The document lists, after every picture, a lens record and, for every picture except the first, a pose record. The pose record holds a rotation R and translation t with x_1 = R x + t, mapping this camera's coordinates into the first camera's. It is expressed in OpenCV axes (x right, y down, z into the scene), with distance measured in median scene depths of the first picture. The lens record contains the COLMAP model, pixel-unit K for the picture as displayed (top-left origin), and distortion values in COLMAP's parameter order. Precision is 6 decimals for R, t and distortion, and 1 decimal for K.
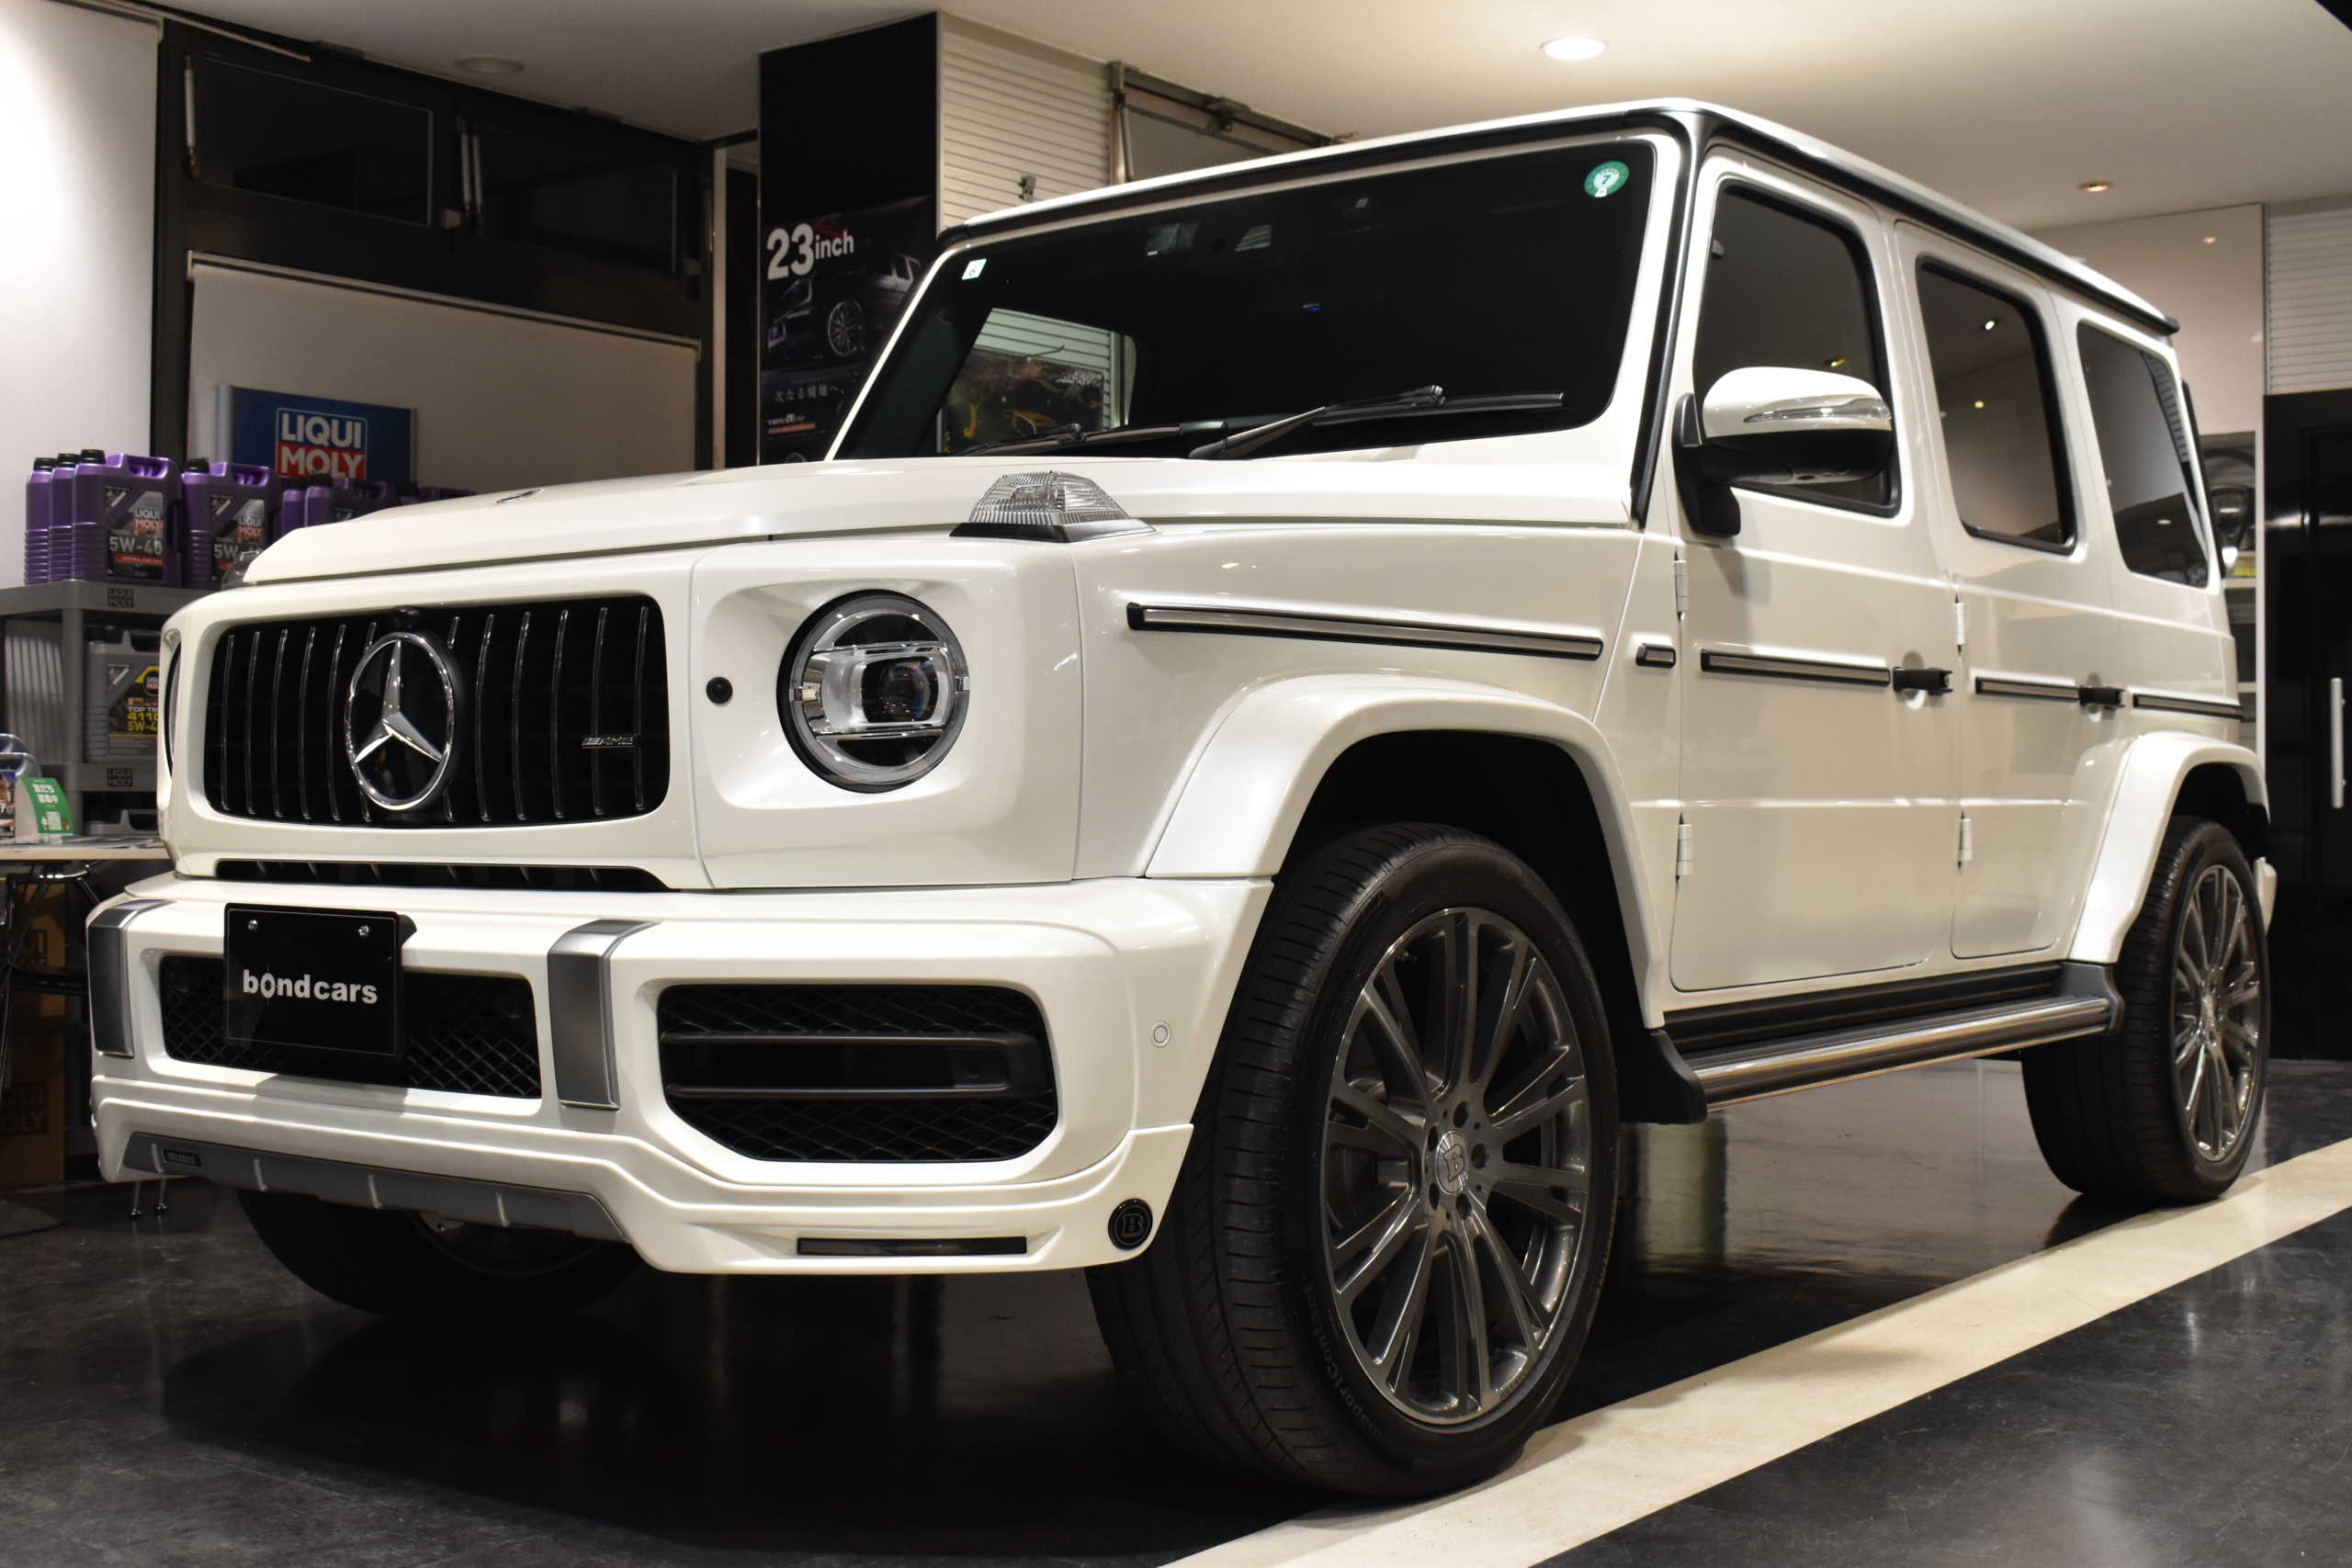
lens RADIAL K [[2741.0, 0, 1179.0], [0, 2741.0, 784.0], [0, 0, 1]] dist [-0.070887, 0.000000]
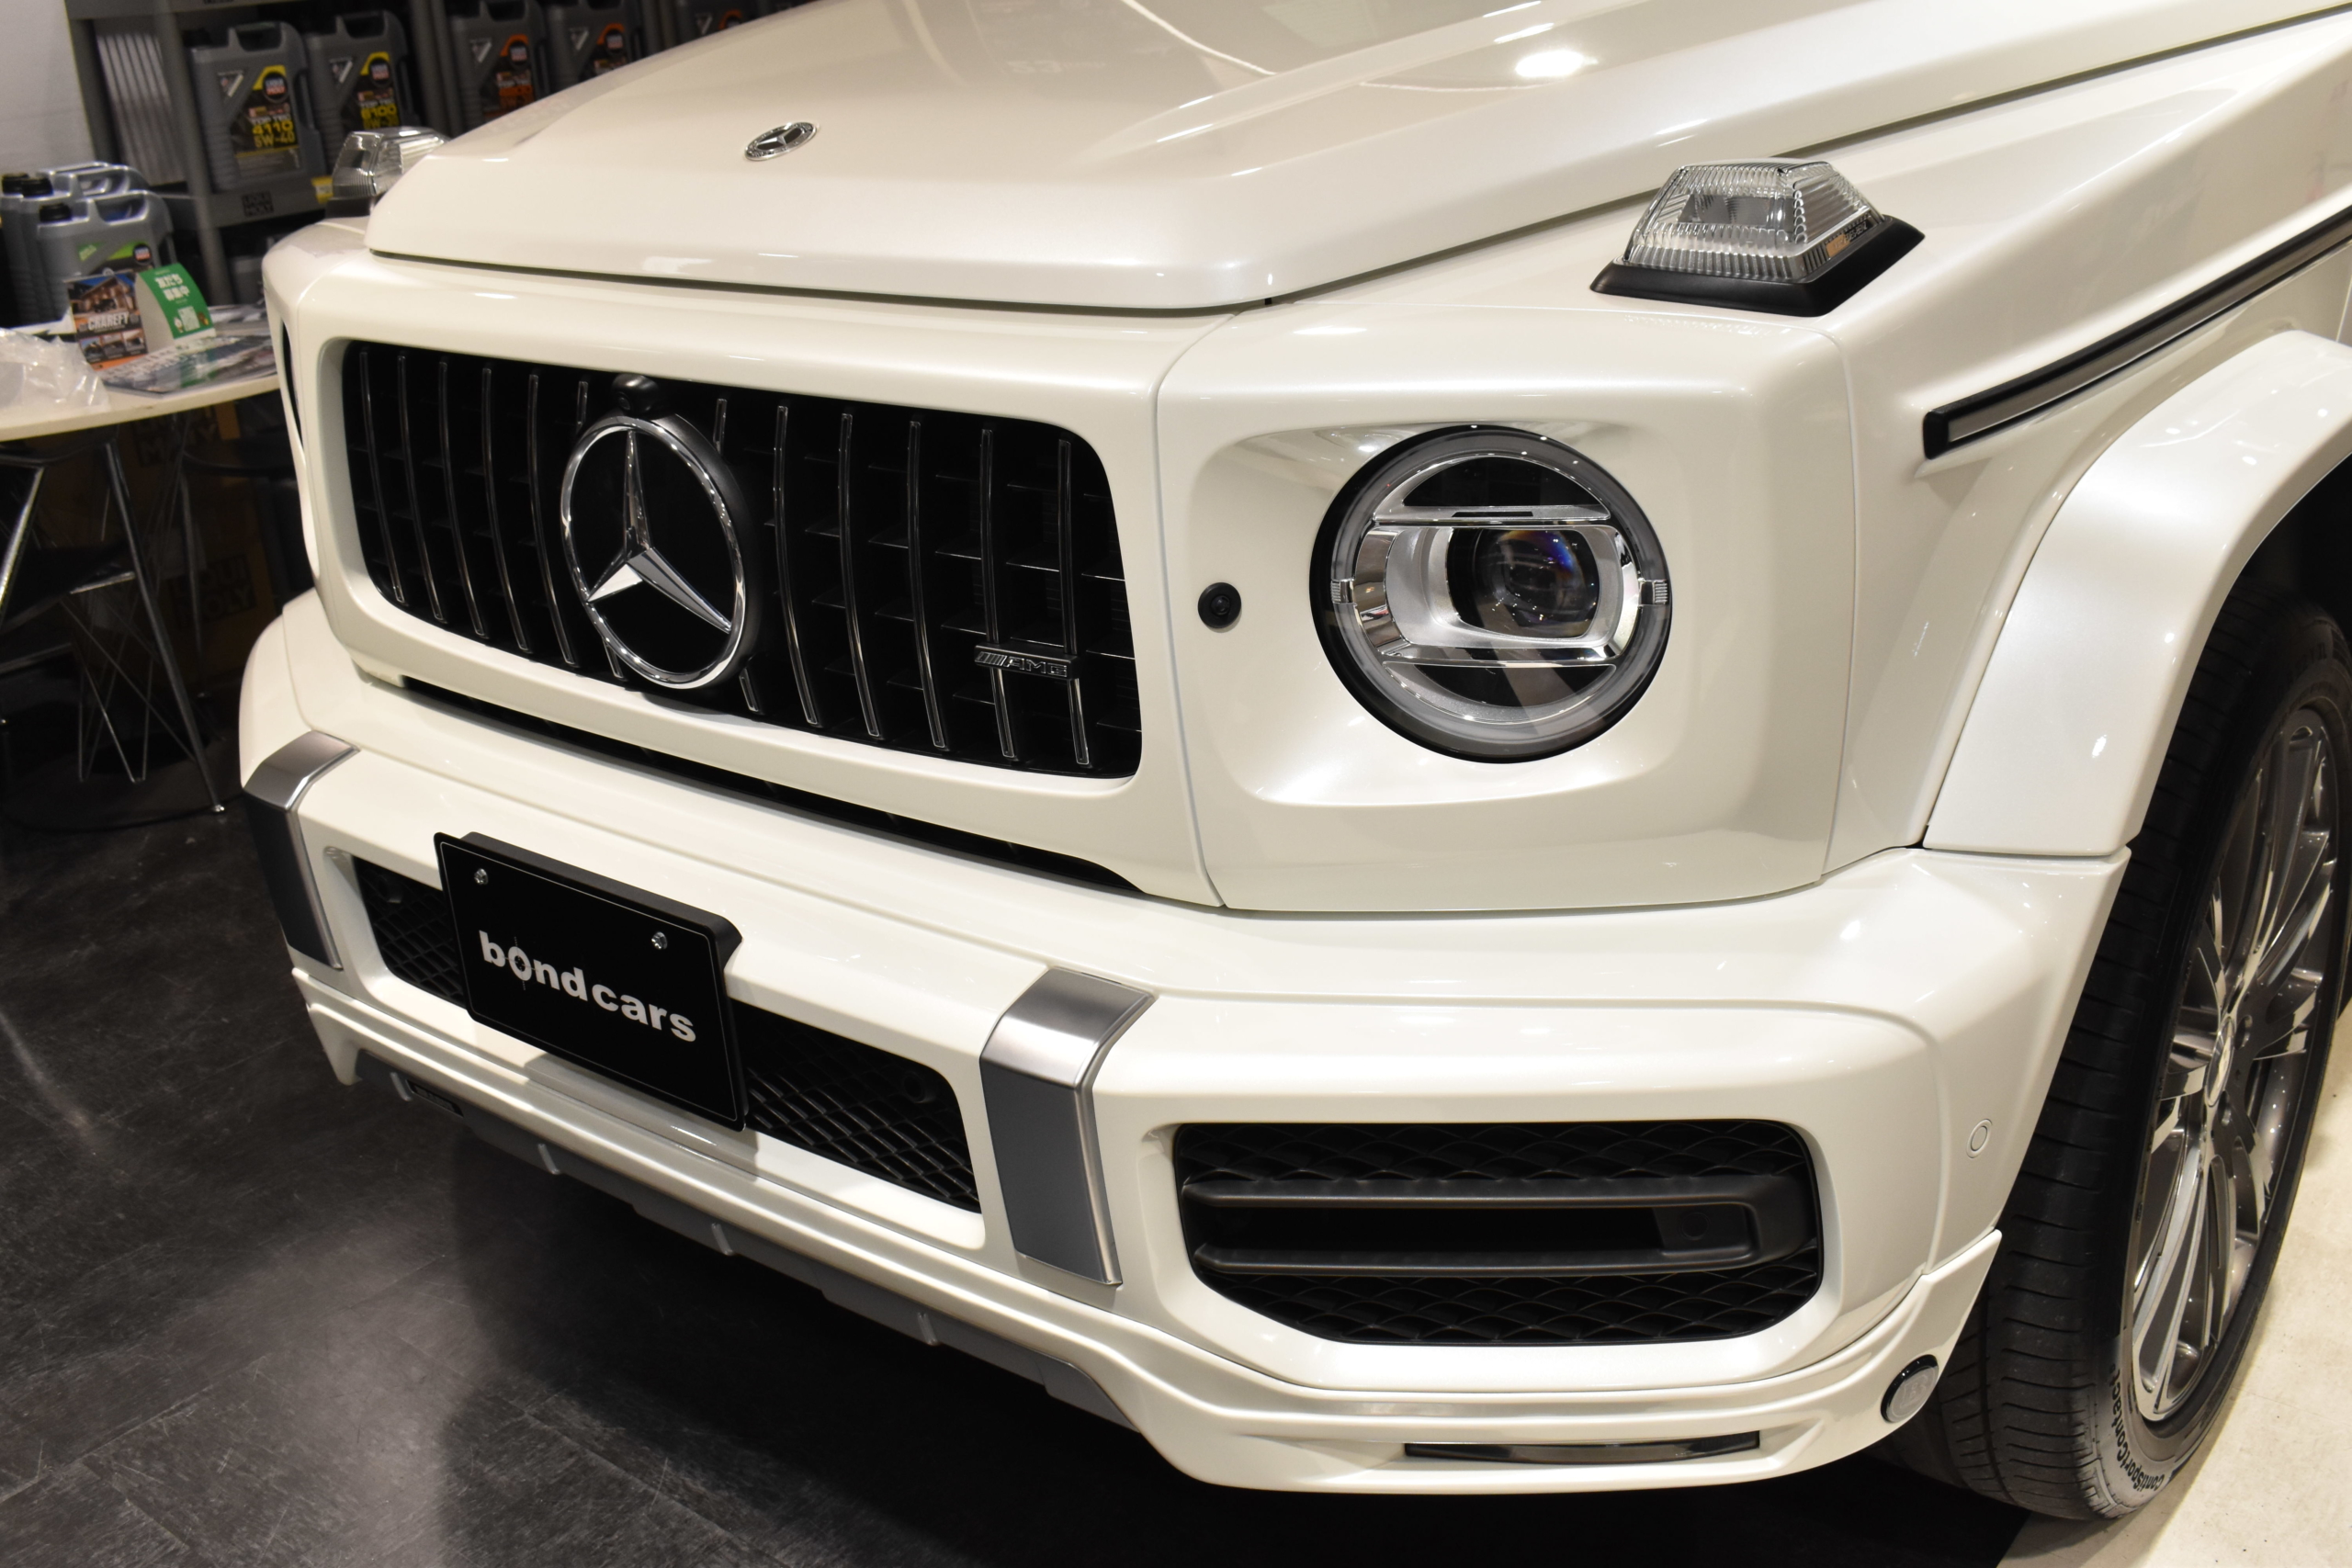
lens RADIAL K [[2267.9, 0, 1170.8], [0, 2267.9, 788.6], [0, 0, 1]] dist [-0.066971, 0.000000]
pose [[0.997920, -0.054236, -0.034838, -0.155000], [0.063479, 0.920821, 0.384783, -0.175135], [0.011211, -0.386195, 0.922349, 0.512106]]
